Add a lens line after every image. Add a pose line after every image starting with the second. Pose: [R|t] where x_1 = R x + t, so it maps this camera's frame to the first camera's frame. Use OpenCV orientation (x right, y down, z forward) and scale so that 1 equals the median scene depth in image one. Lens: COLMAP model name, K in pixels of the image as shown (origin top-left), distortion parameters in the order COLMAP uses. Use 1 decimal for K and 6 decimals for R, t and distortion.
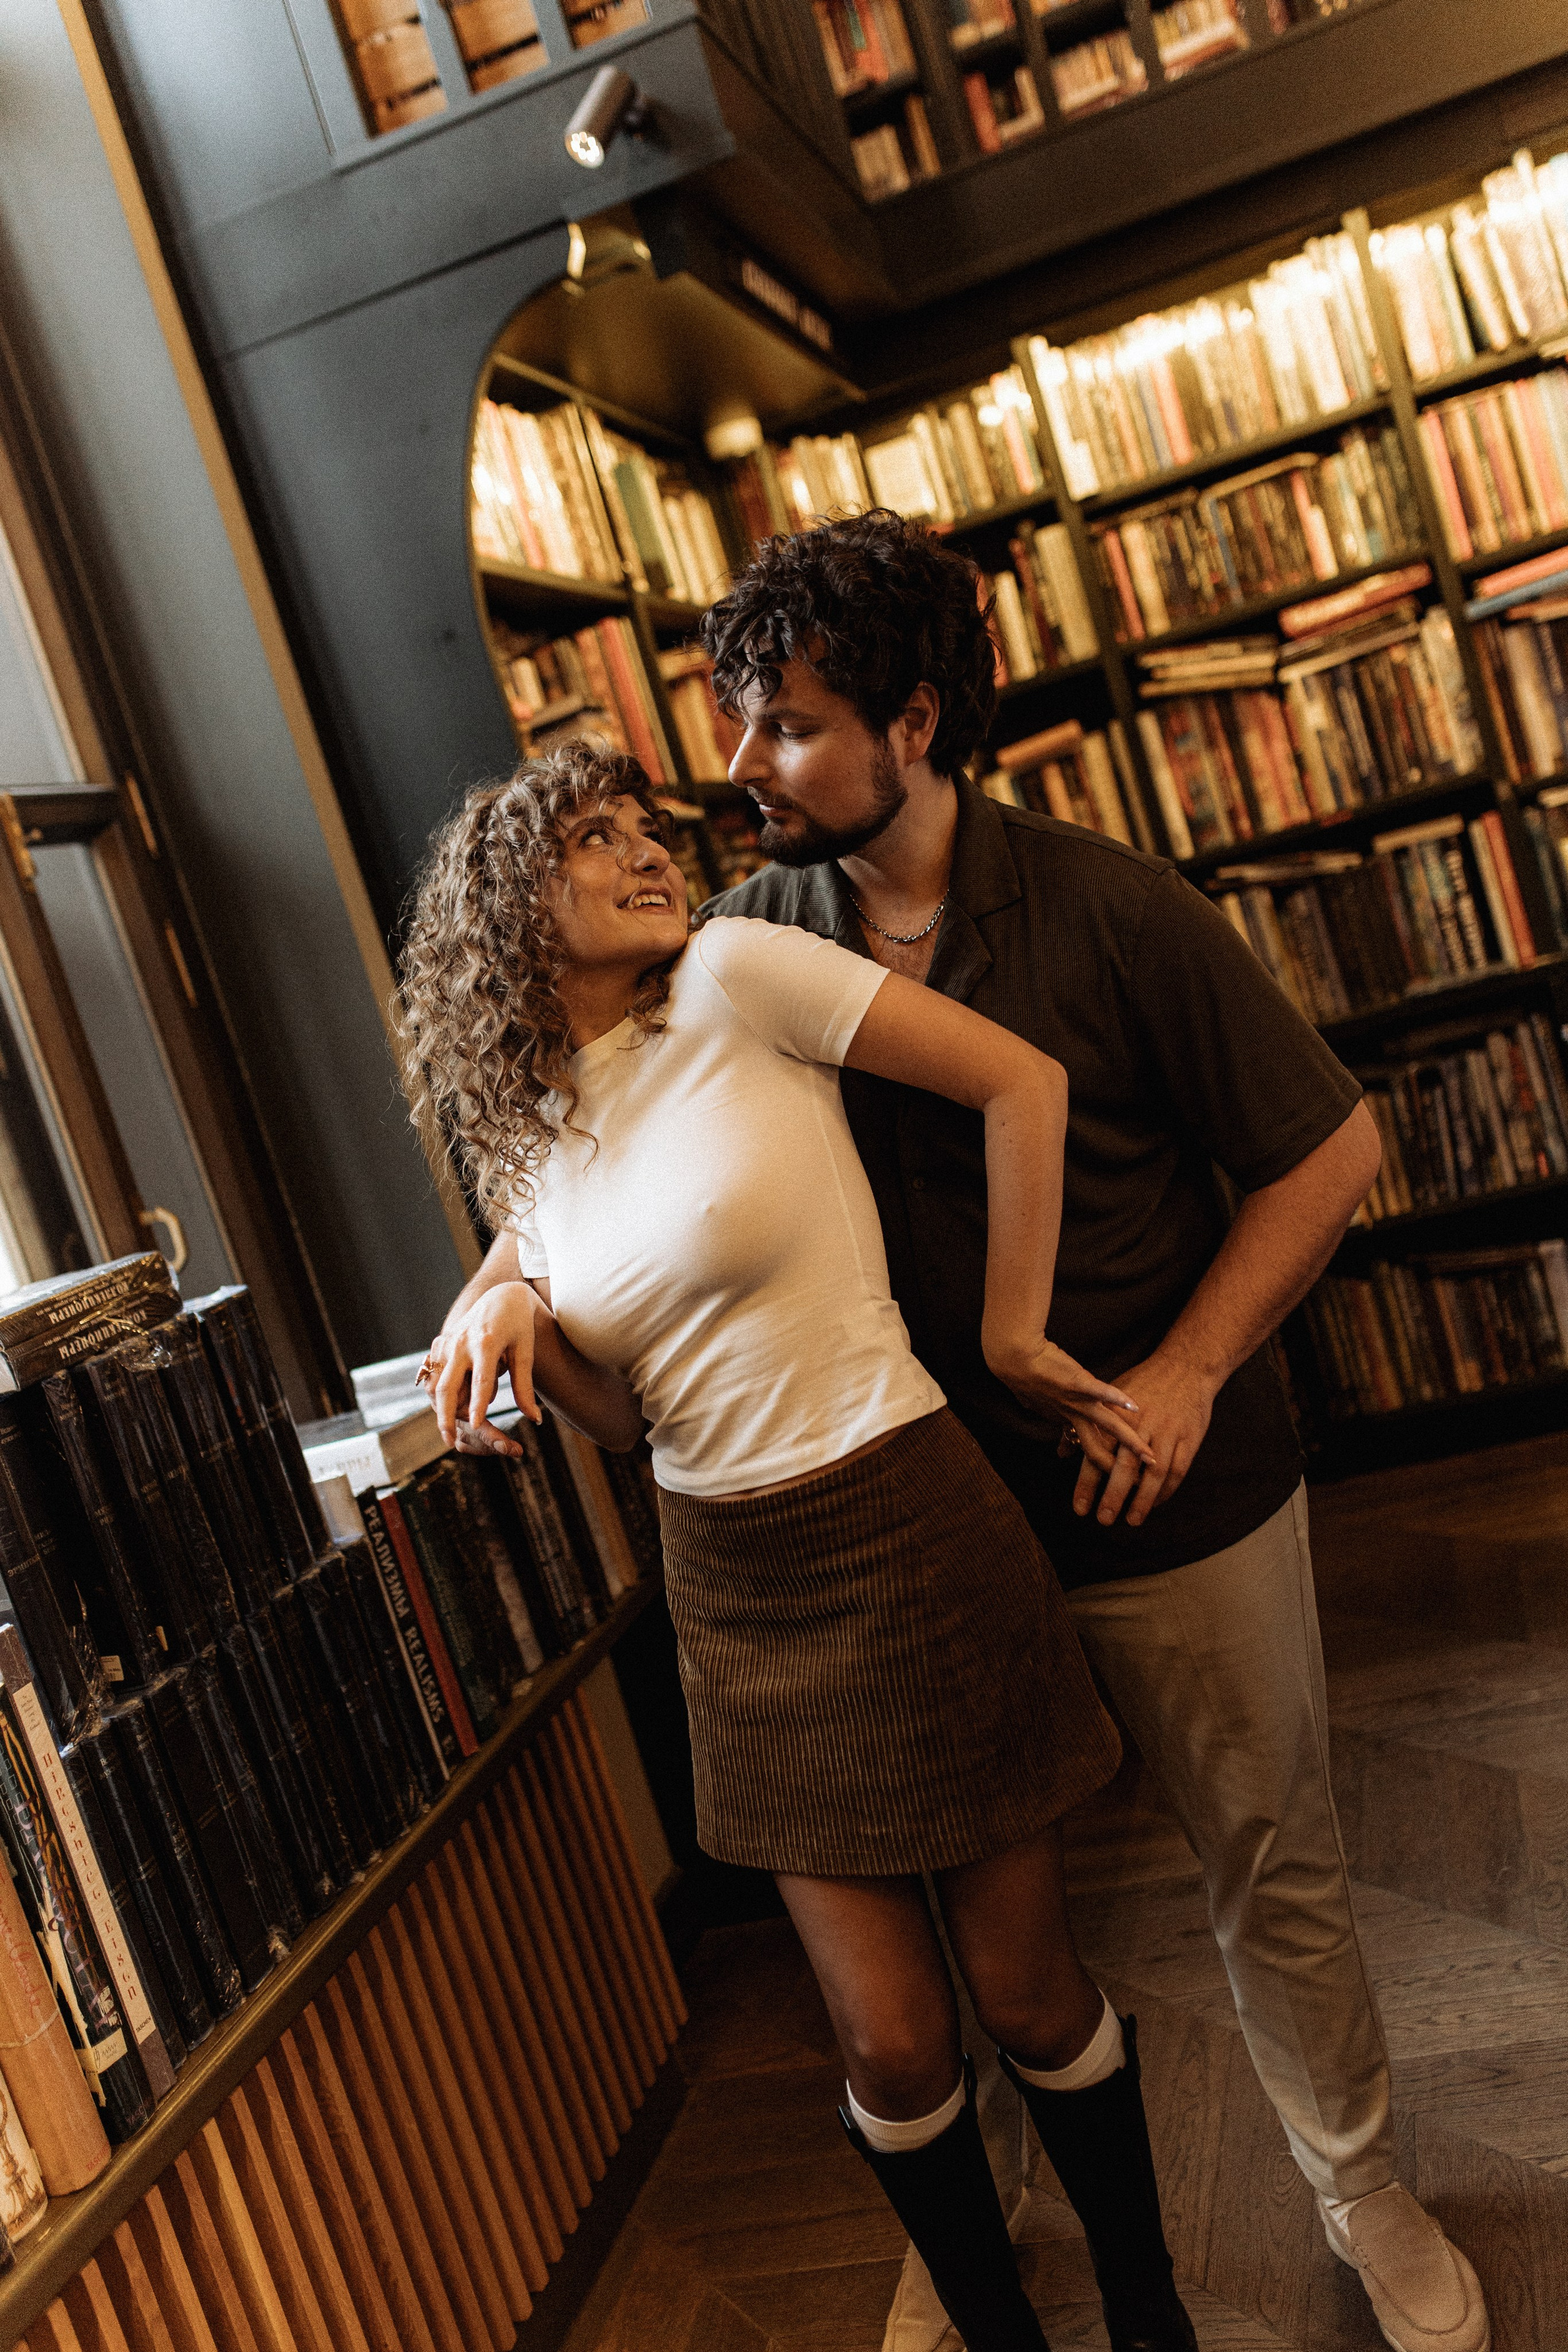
lens RADIAL K [[2237.1, 0, 789.6], [0, 2237.1, 1204.2], [0, 0, 1]] dist [-0.002456, 0.017449]
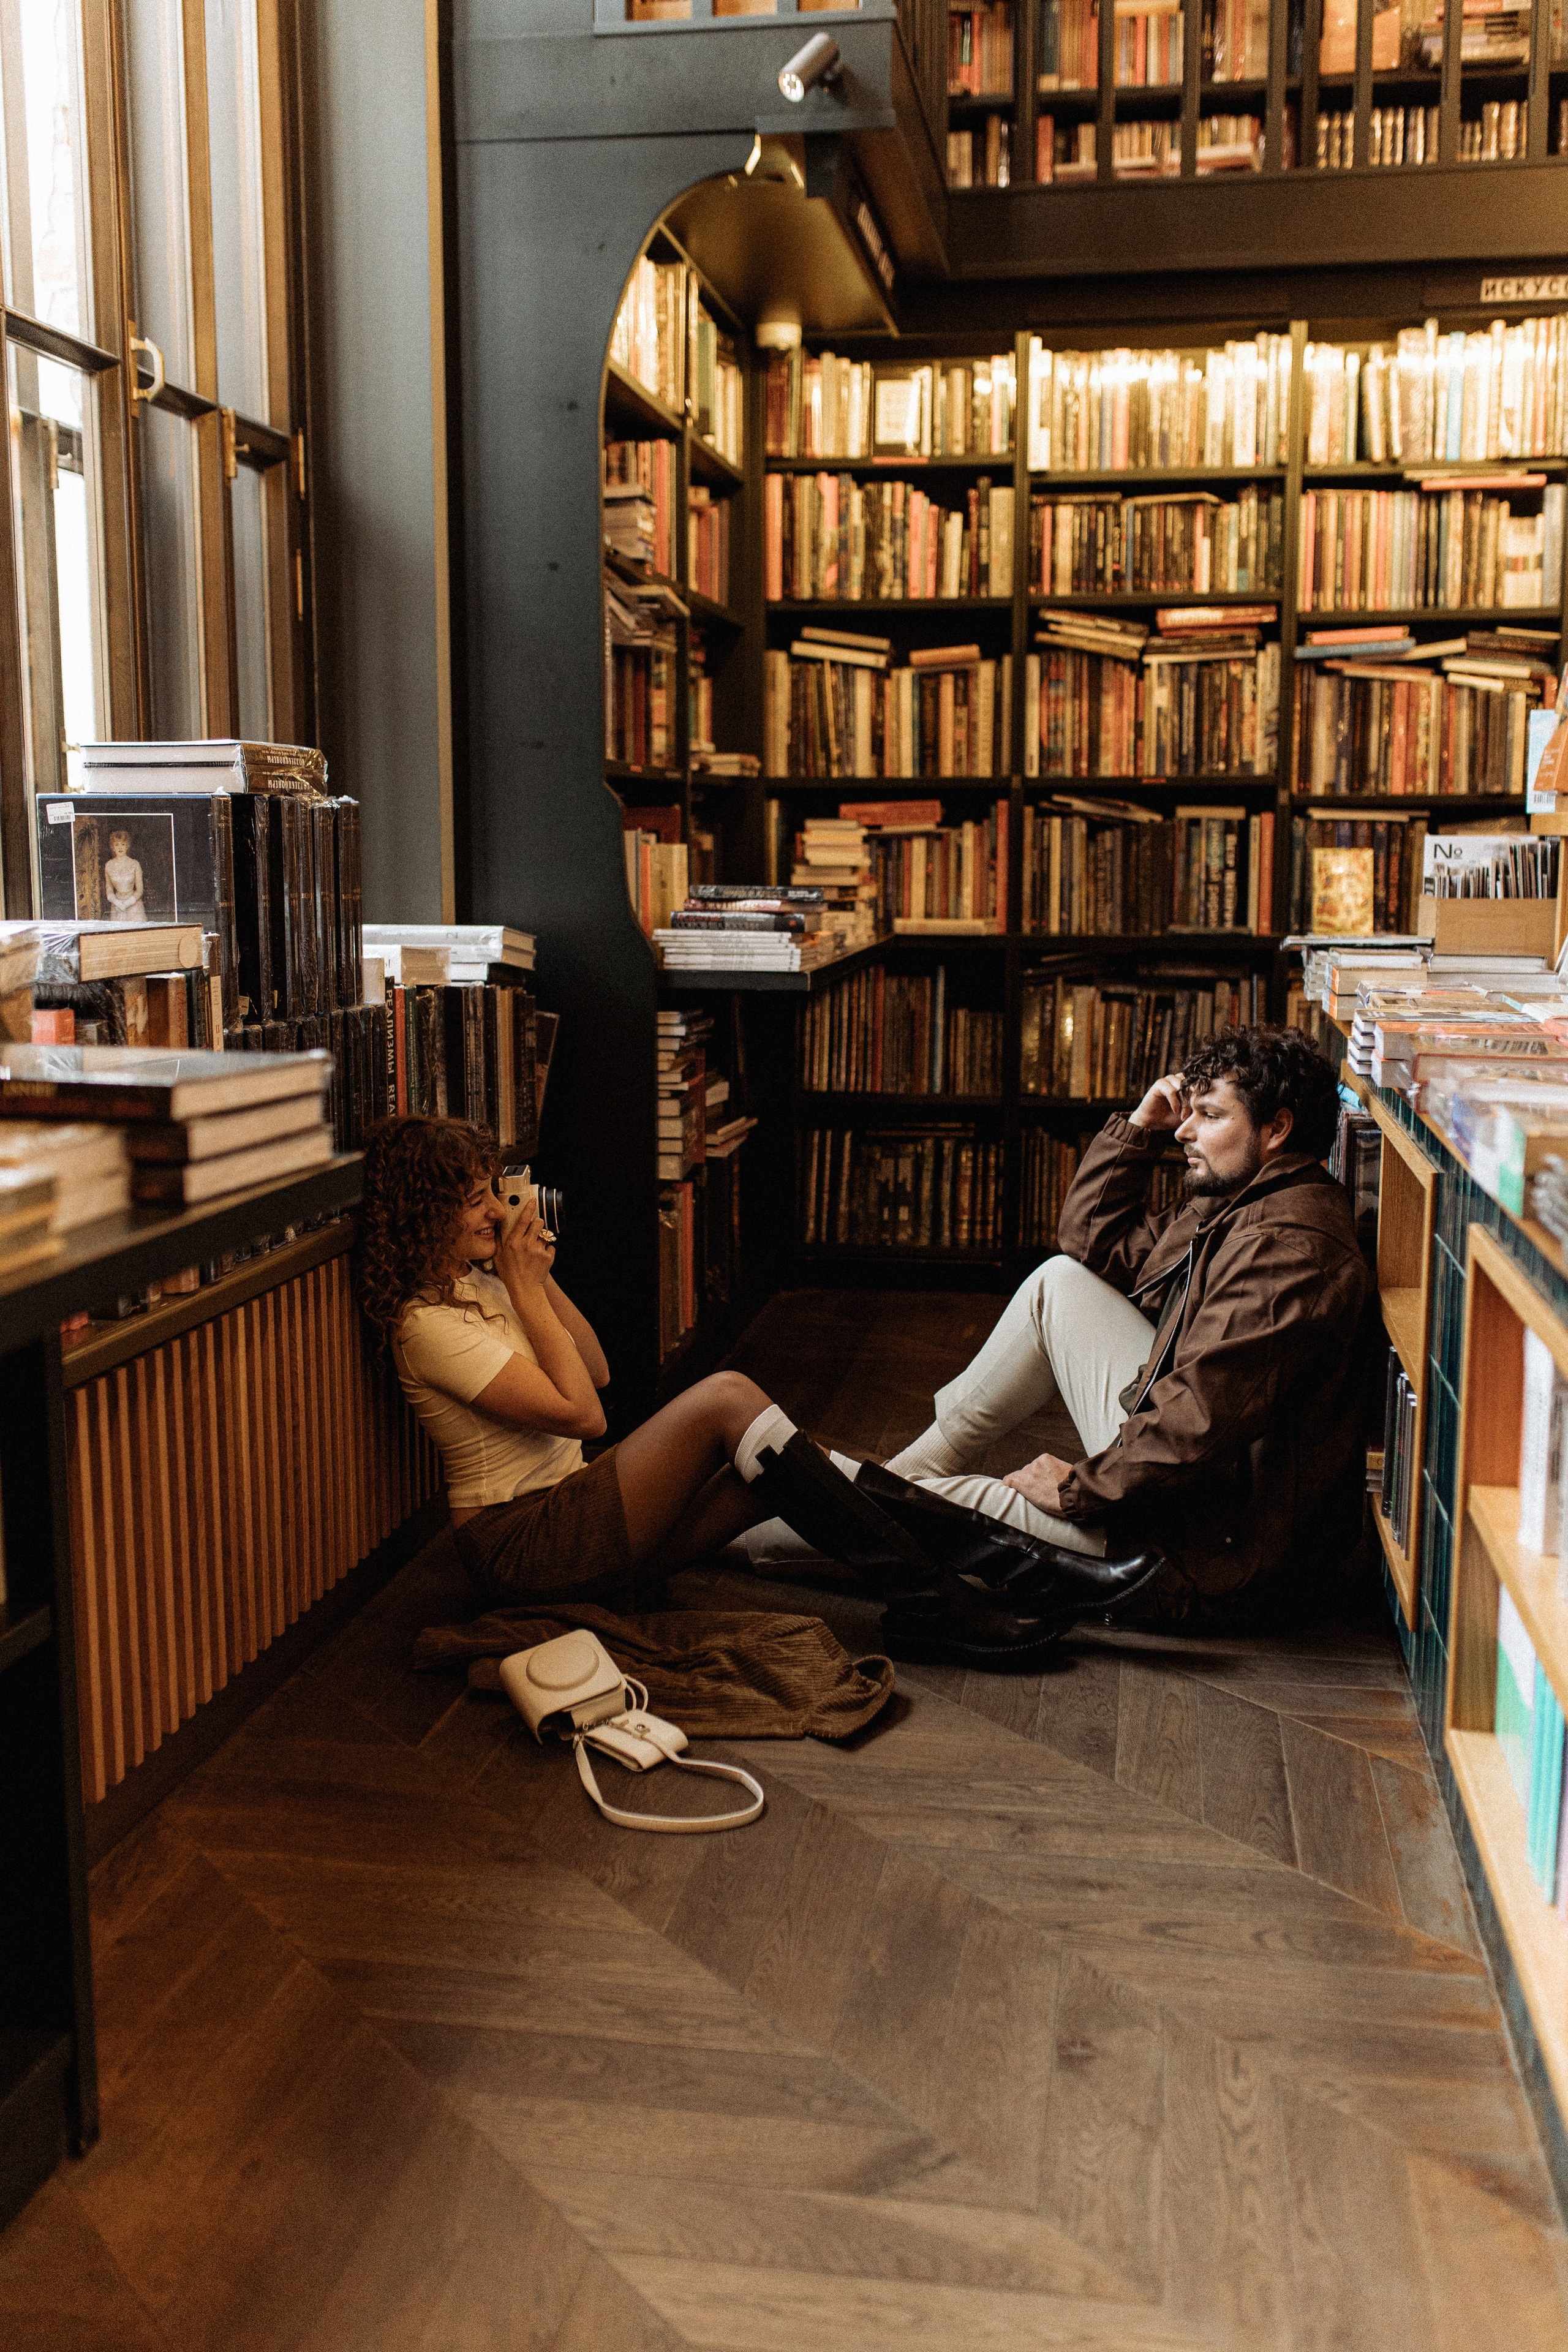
lens RADIAL K [[2210.2, 0, 784.0], [0, 2210.2, 1176.0], [0, 0, 1]] dist [-0.005938, 0.016298]
pose [[0.952512, 0.272996, 0.134885, -0.061085], [-0.275245, 0.961372, -0.002047, 0.101954], [-0.130233, -0.035177, 0.990859, -0.213176]]
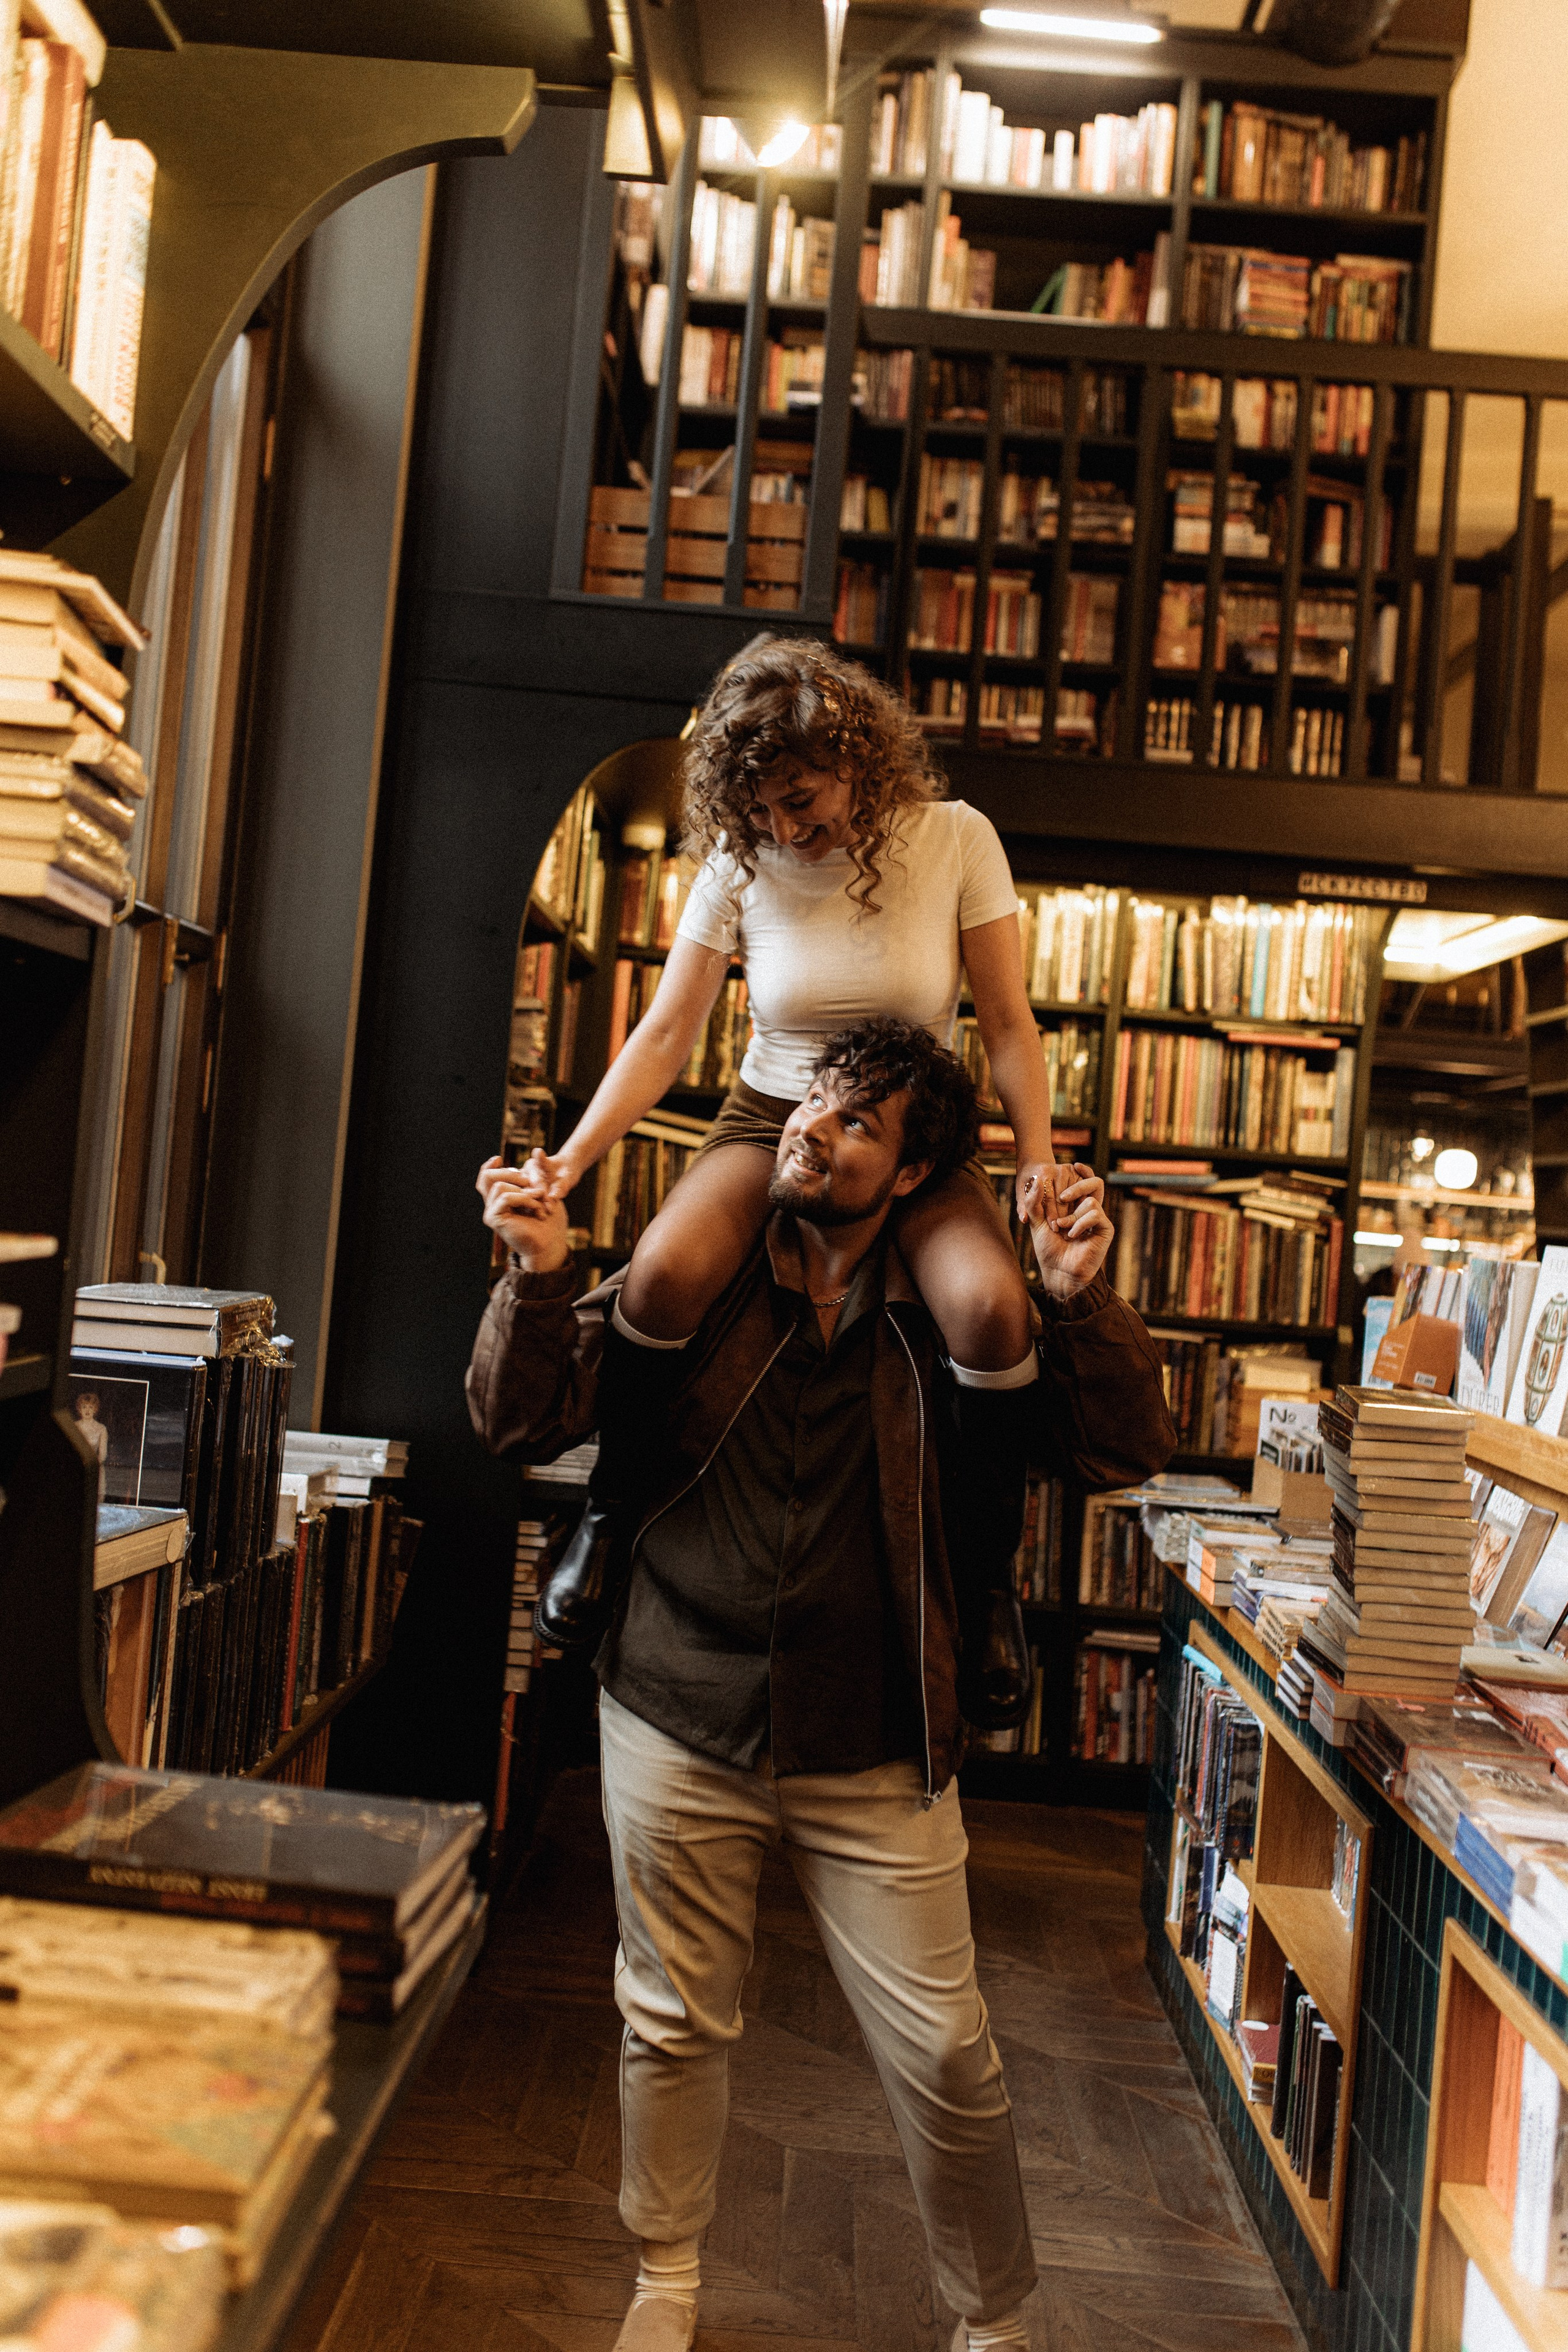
lens RADIAL K [[2210.2, 0, 784.0], [0, 2210.2, 1176.0], [0, 0, 1]] dist [-0.005938, 0.016298]
pose [[0.900394, 0.370692, 0.227768, -0.171713], [-0.330299, 0.923150, -0.196714, 0.059399], [-0.283184, 0.101888, 0.953638, -0.208921]]
